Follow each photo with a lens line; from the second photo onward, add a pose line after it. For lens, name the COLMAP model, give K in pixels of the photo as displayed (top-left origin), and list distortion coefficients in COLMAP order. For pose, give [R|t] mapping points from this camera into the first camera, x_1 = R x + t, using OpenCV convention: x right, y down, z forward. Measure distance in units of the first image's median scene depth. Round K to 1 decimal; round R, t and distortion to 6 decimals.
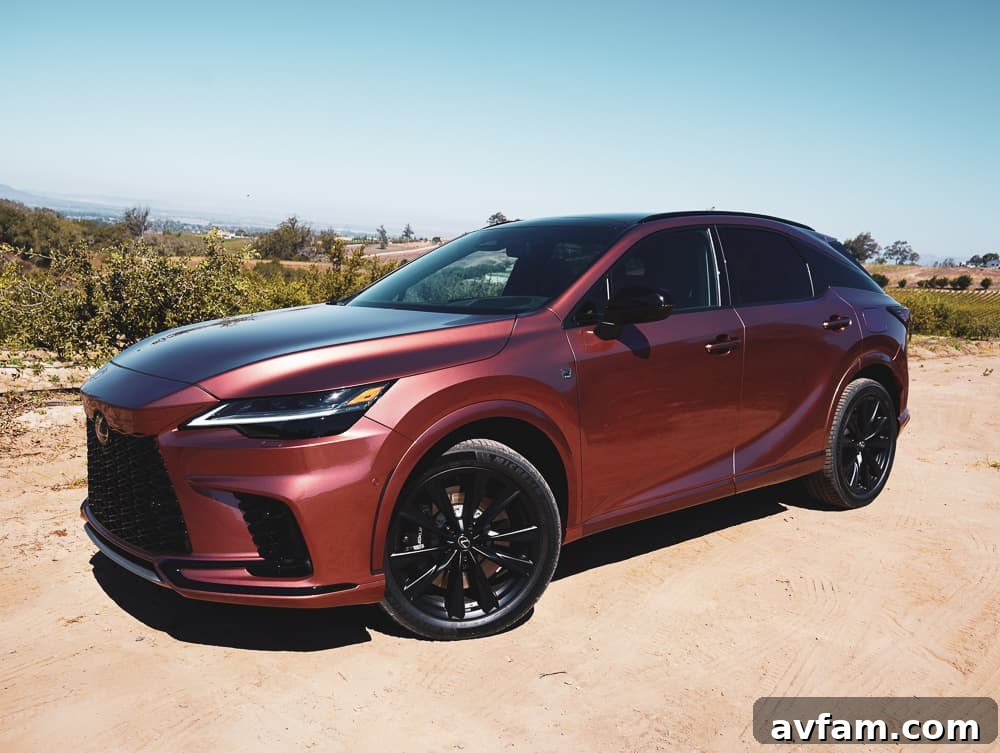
lens RADIAL K [[873.4, 0, 500.0], [0, 873.4, 376.5], [0, 0, 1]] dist [-0.012072, -0.006904]
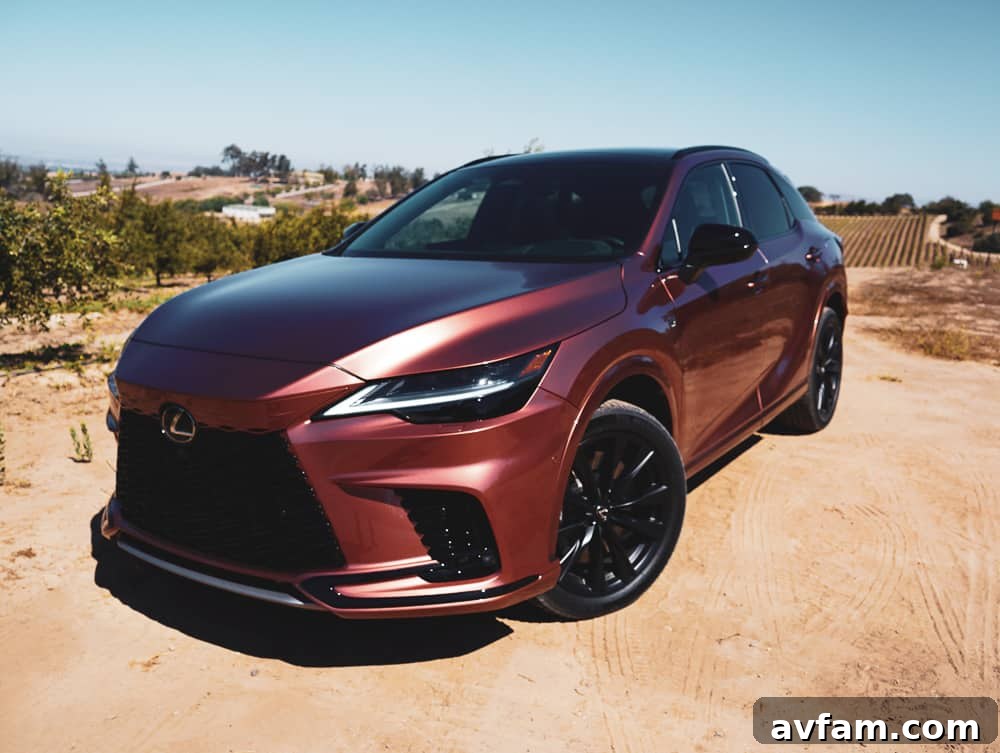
lens RADIAL K [[873.4, 0, 500.0], [0, 873.4, 376.5], [0, 0, 1]] dist [-0.012072, -0.006904]
pose [[0.958384, -0.073507, 0.275855, -0.411784], [0.051619, 0.994975, 0.085795, -0.040919], [-0.280775, -0.067985, 0.957363, 0.161232]]
